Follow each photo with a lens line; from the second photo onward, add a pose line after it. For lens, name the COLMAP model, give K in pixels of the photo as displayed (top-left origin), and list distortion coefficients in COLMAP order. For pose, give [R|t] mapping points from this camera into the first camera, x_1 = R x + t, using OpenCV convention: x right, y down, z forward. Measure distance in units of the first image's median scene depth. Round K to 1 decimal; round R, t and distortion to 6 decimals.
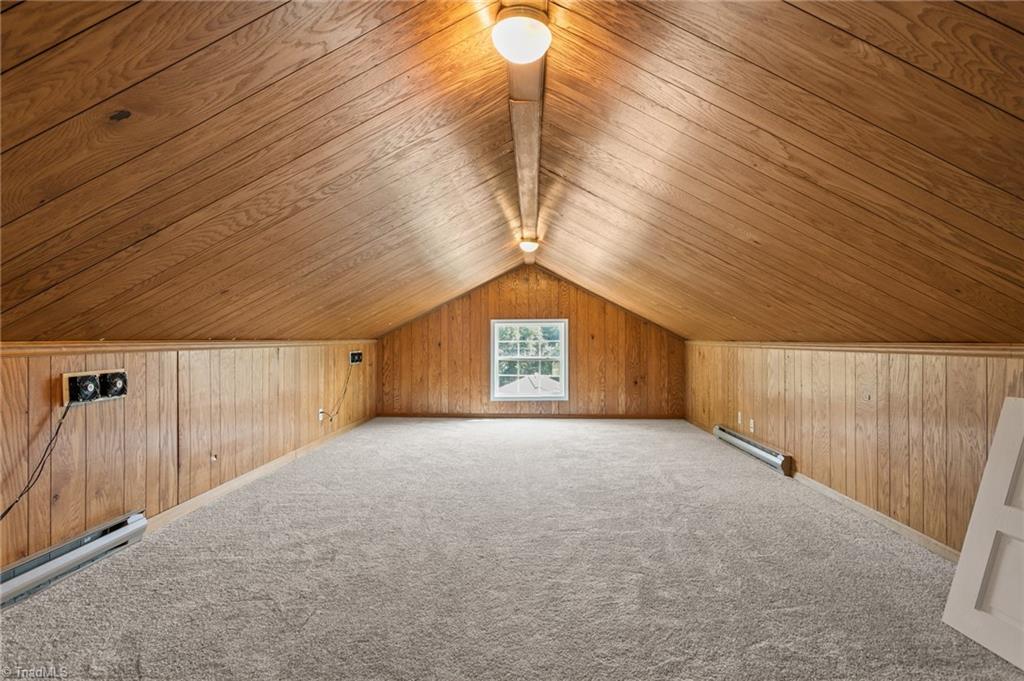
lens RADIAL K [[491.8, 0, 514.4], [0, 491.8, 339.7], [0, 0, 1]] dist [-0.004984, 0.003205]
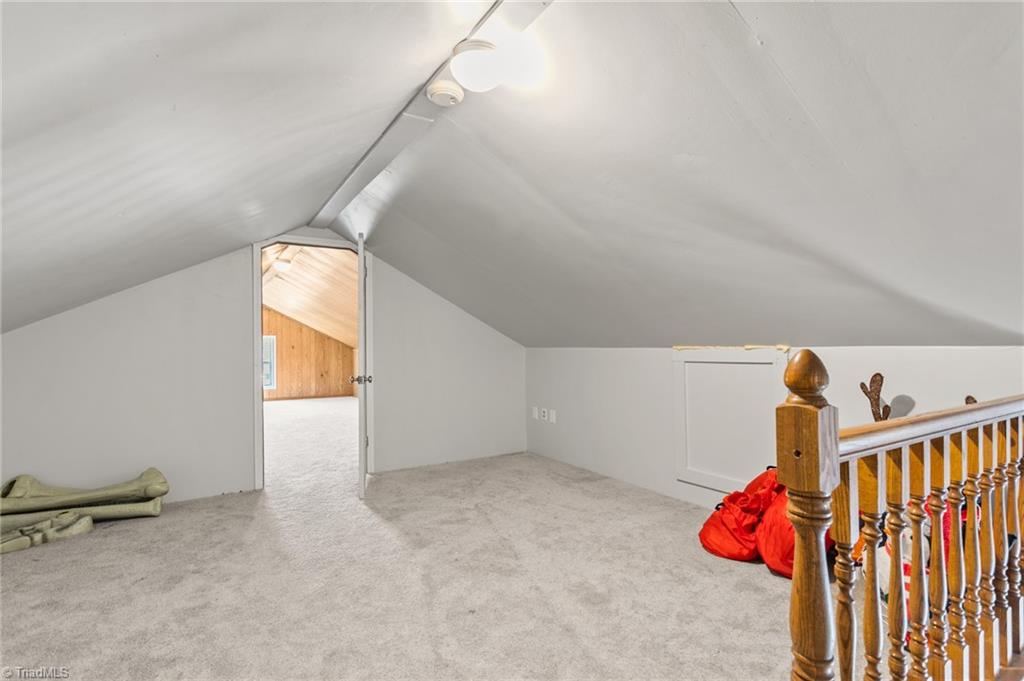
lens RADIAL K [[491.8, 0, 515.1], [0, 491.8, 341.7], [0, 0, 1]] dist [-0.004984, 0.003205]
pose [[0.817174, -0.003317, 0.576381, -0.162687], [0.007079, 0.999966, -0.004282, -0.012053], [-0.576347, 0.007579, 0.817170, -0.677570]]
